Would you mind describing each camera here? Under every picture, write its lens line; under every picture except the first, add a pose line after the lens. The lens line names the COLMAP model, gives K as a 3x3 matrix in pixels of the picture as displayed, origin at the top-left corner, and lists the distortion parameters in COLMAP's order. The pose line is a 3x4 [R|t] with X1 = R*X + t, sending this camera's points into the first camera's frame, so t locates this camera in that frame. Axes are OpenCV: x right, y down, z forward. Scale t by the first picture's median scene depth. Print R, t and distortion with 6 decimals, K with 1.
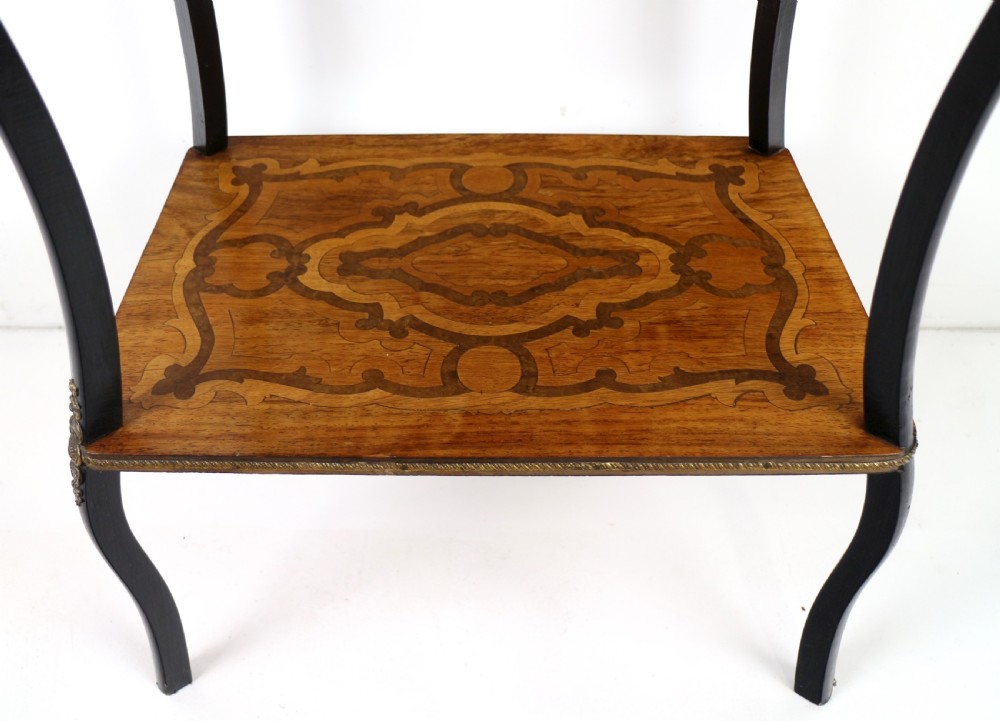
lens RADIAL K [[953.0, 0, 472.2], [0, 953.0, 346.5], [0, 0, 1]] dist [-0.149591, 0.000000]
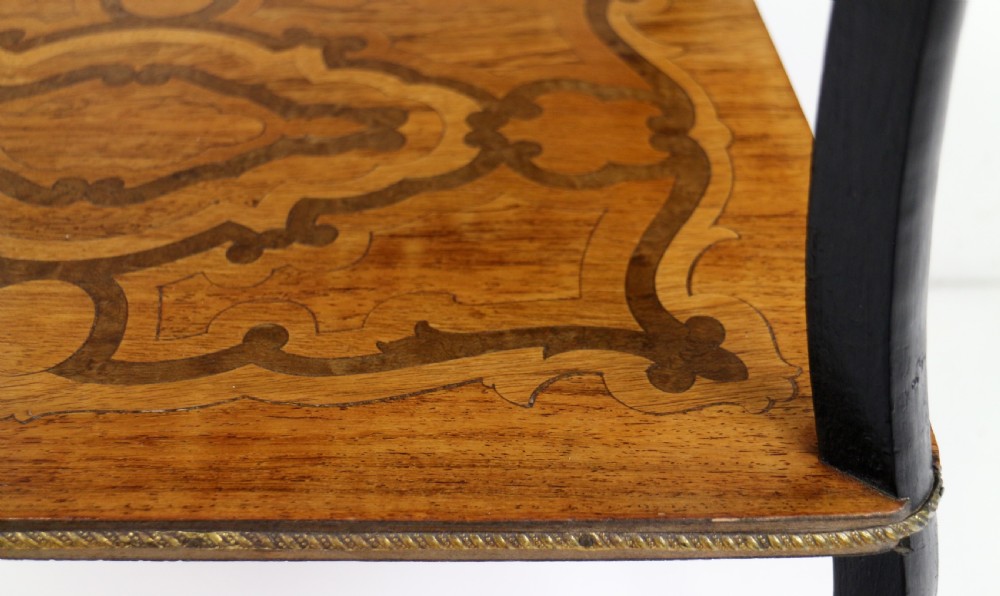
lens RADIAL K [[1208.1, 0, 506.8], [0, 1208.1, 273.3], [0, 0, 1]] dist [-0.093483, 0.000000]
pose [[0.999287, -0.000869, 0.037749, 0.206698], [0.003059, 0.998313, -0.057986, 0.028485], [-0.037634, 0.058061, 0.997603, 0.351142]]
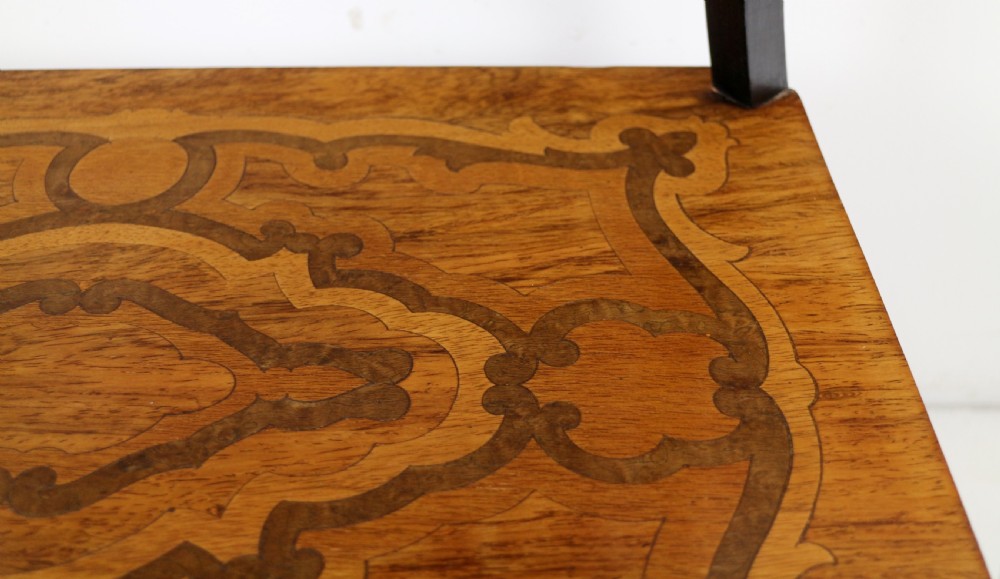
lens RADIAL K [[1196.9, 0, 515.2], [0, 1196.9, 248.0], [0, 0, 1]] dist [-0.079796, 0.000000]
pose [[0.999398, -0.007561, 0.033861, 0.205309], [0.009508, 0.998288, -0.057715, -0.116236], [-0.033366, 0.058002, 0.997759, 0.475008]]
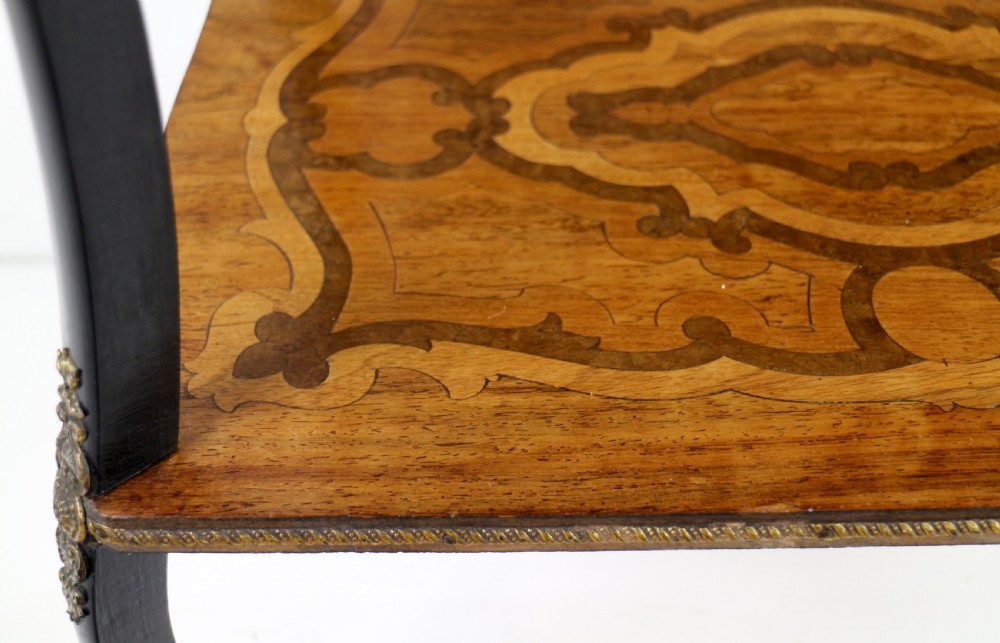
lens RADIAL K [[1181.3, 0, 500.6], [0, 1181.3, 314.5], [0, 0, 1]] dist [-0.083174, 0.000000]
pose [[0.999884, -0.012093, 0.009221, -0.185849], [0.011940, 0.999793, 0.016476, 0.010346], [-0.009418, -0.016364, 0.999822, 0.361316]]
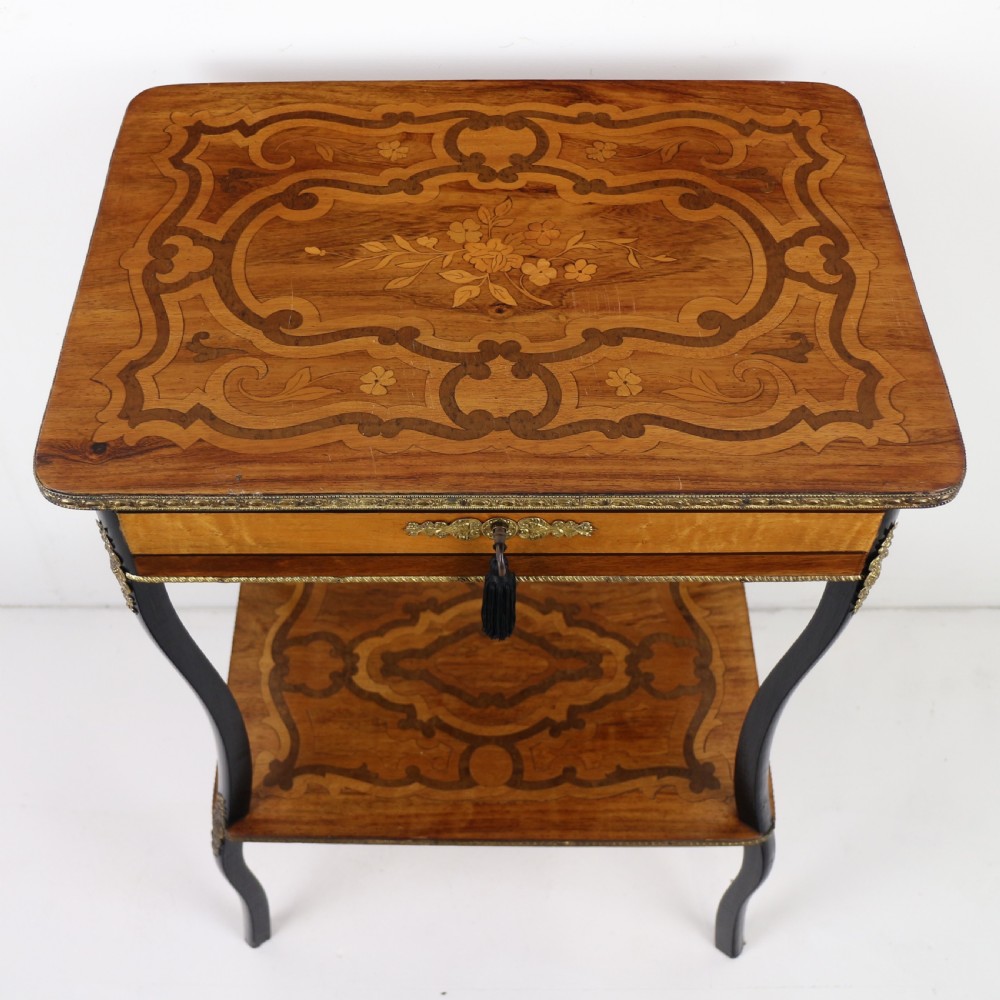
lens RADIAL K [[1359.2, 0, 446.8], [0, 1359.2, 506.8], [0, 0, 1]] dist [-0.149439, 0.000000]
pose [[0.999865, 0.000143, -0.016436, -0.014520], [0.002722, 0.984721, 0.174120, -0.650438], [0.016210, -0.174141, 0.984587, -0.878882]]
